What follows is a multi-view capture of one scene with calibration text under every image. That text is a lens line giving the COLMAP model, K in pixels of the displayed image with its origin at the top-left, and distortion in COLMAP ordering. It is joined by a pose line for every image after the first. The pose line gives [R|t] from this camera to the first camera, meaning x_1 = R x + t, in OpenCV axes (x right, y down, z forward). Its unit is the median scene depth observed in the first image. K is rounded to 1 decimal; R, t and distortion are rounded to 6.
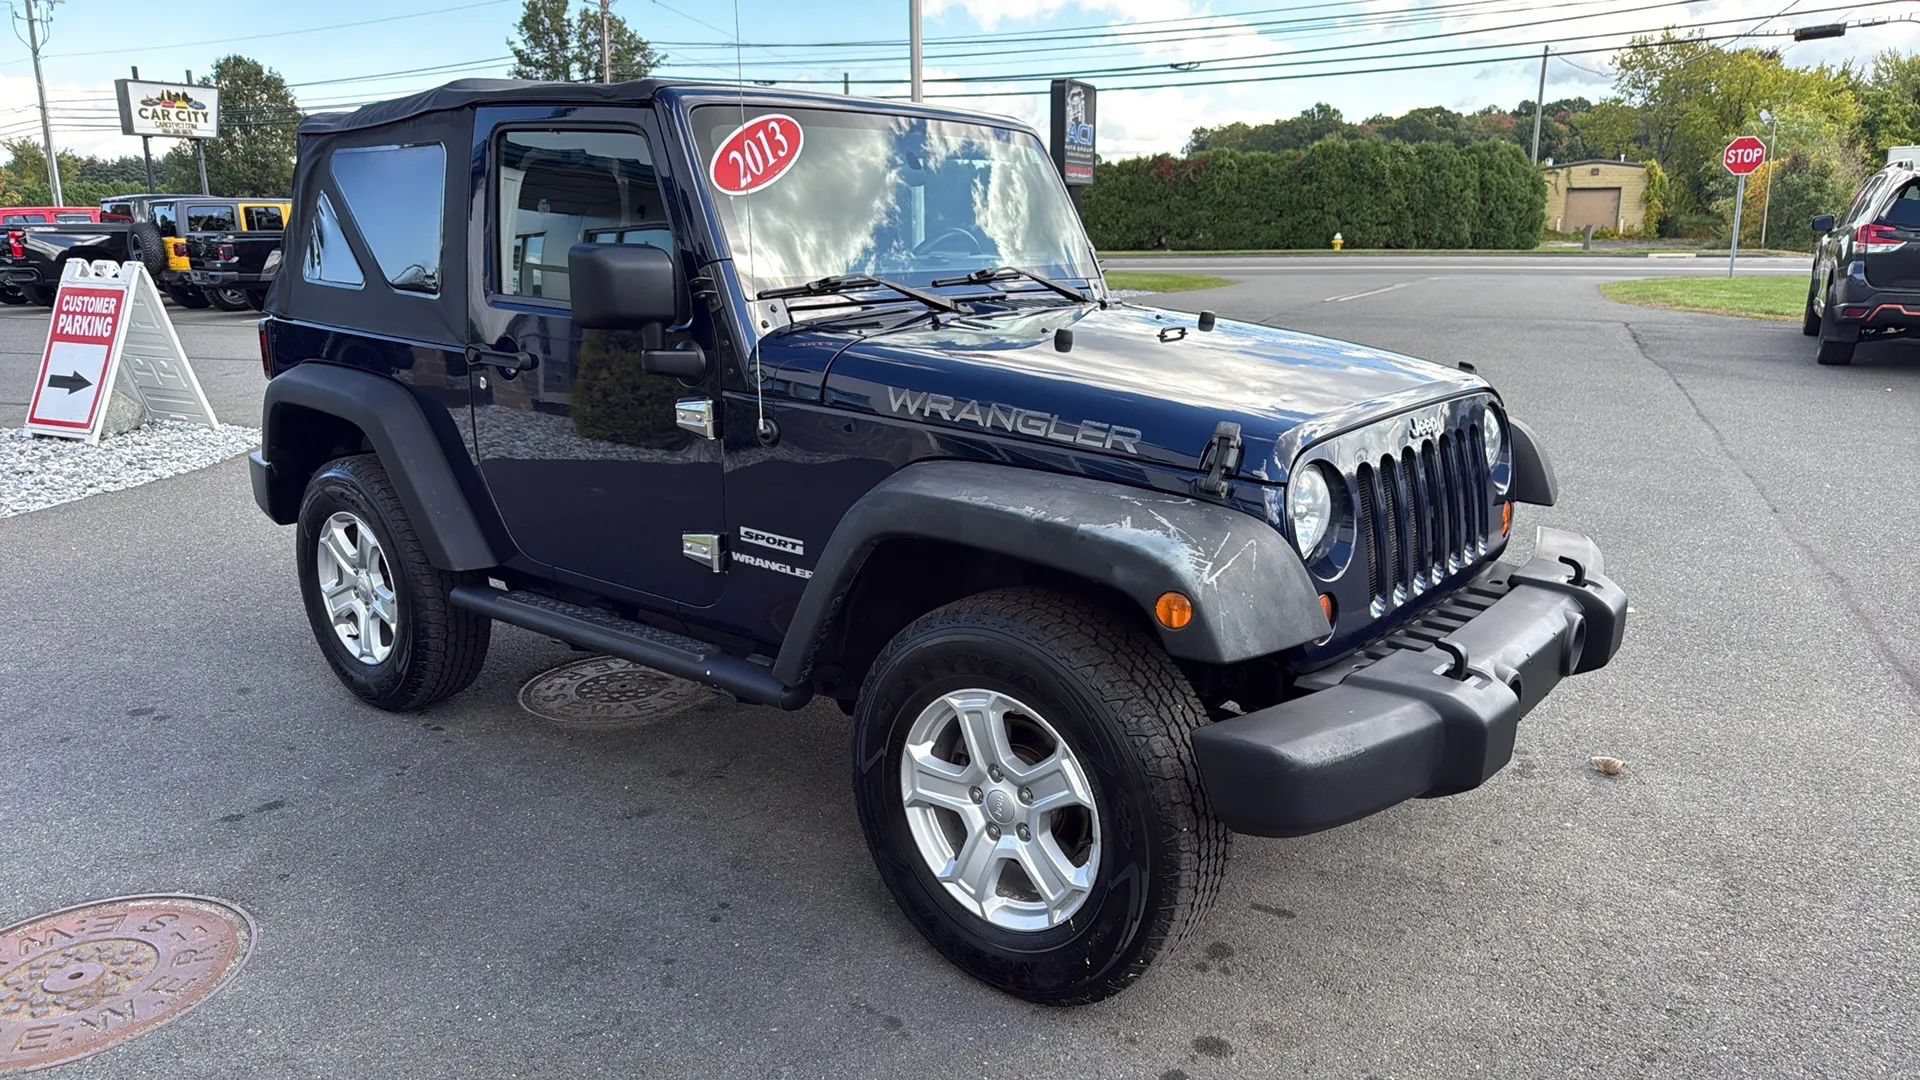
lens RADIAL K [[1300.5, 0, 957.4], [0, 1300.5, 545.6], [0, 0, 1]] dist [0.055882, -0.071190]
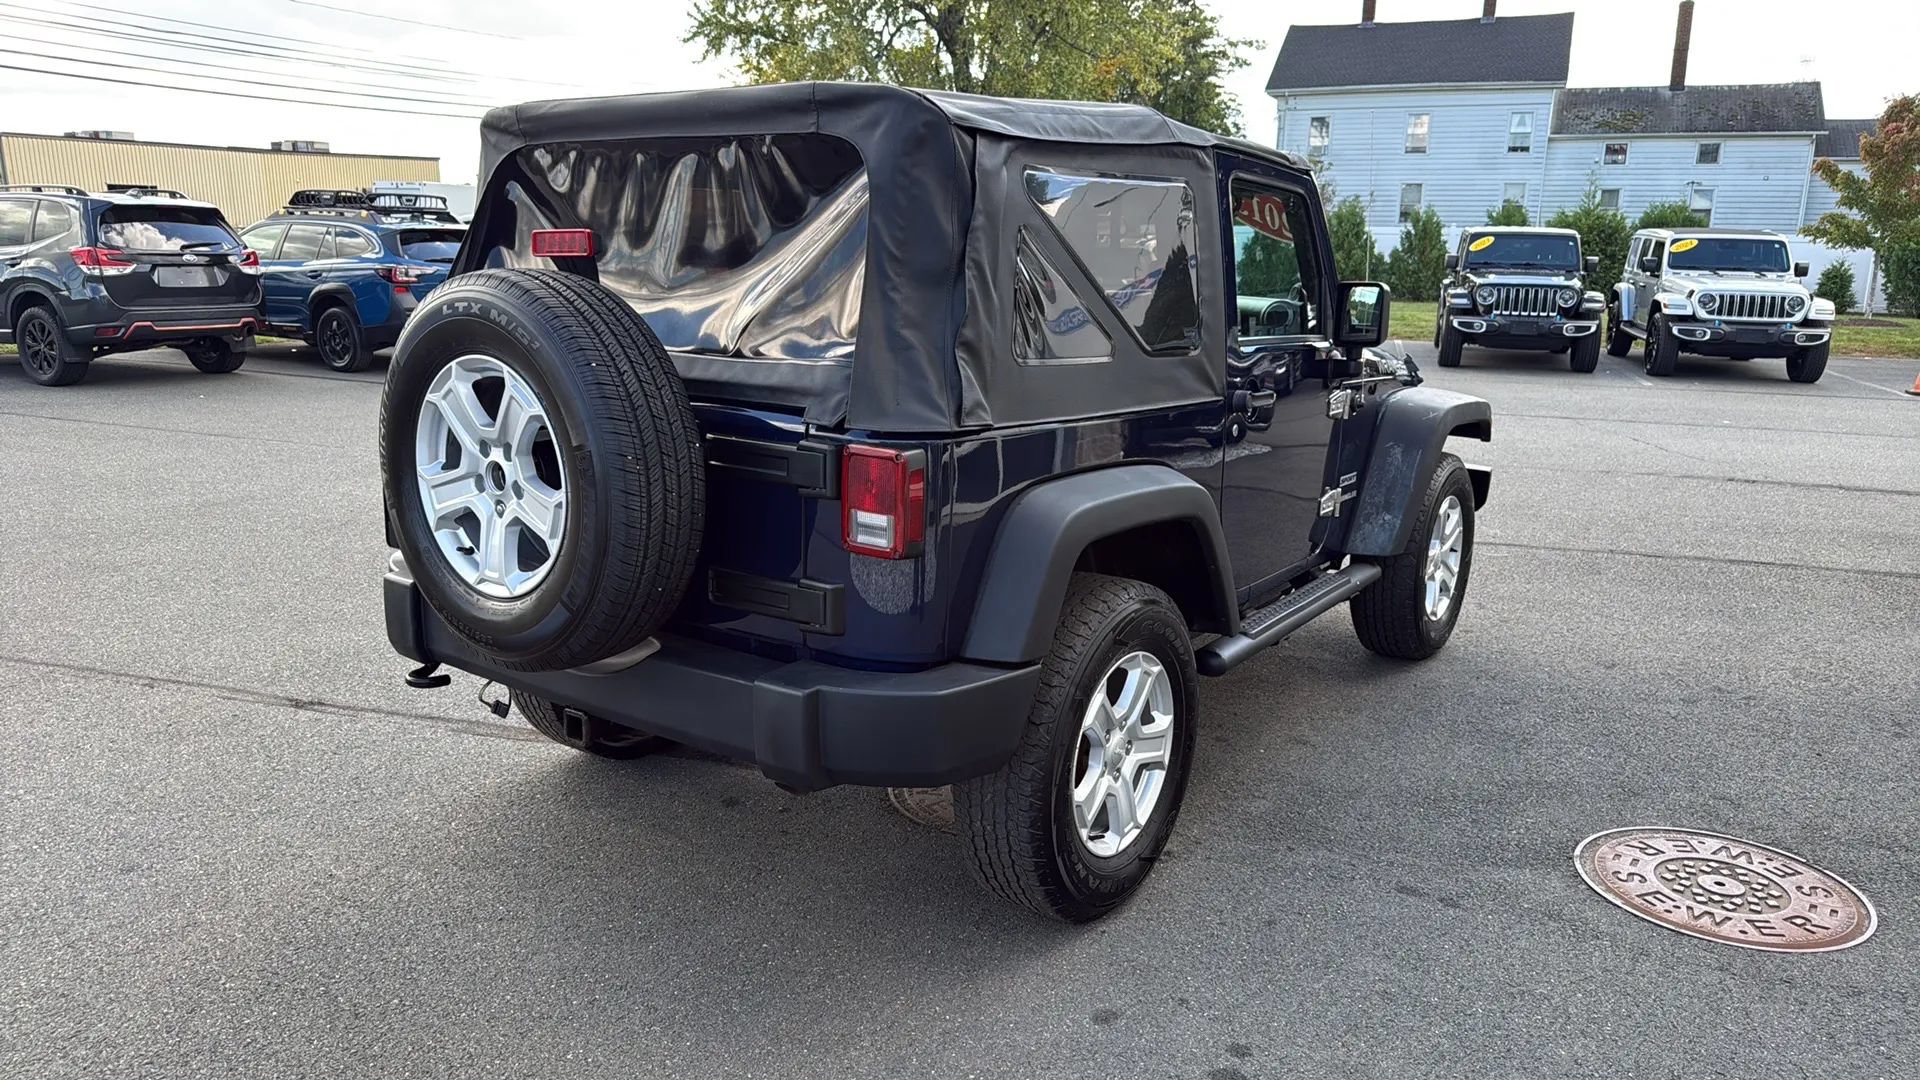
lens RADIAL K [[1300.5, 0, 965.5], [0, 1300.5, 540.8], [0, 0, 1]] dist [0.055882, -0.071190]
pose [[-0.060205, -0.219089, 0.973846, -1.333371], [0.232434, 0.945720, 0.227131, -0.317053], [-0.970747, 0.240030, -0.006013, 1.230251]]
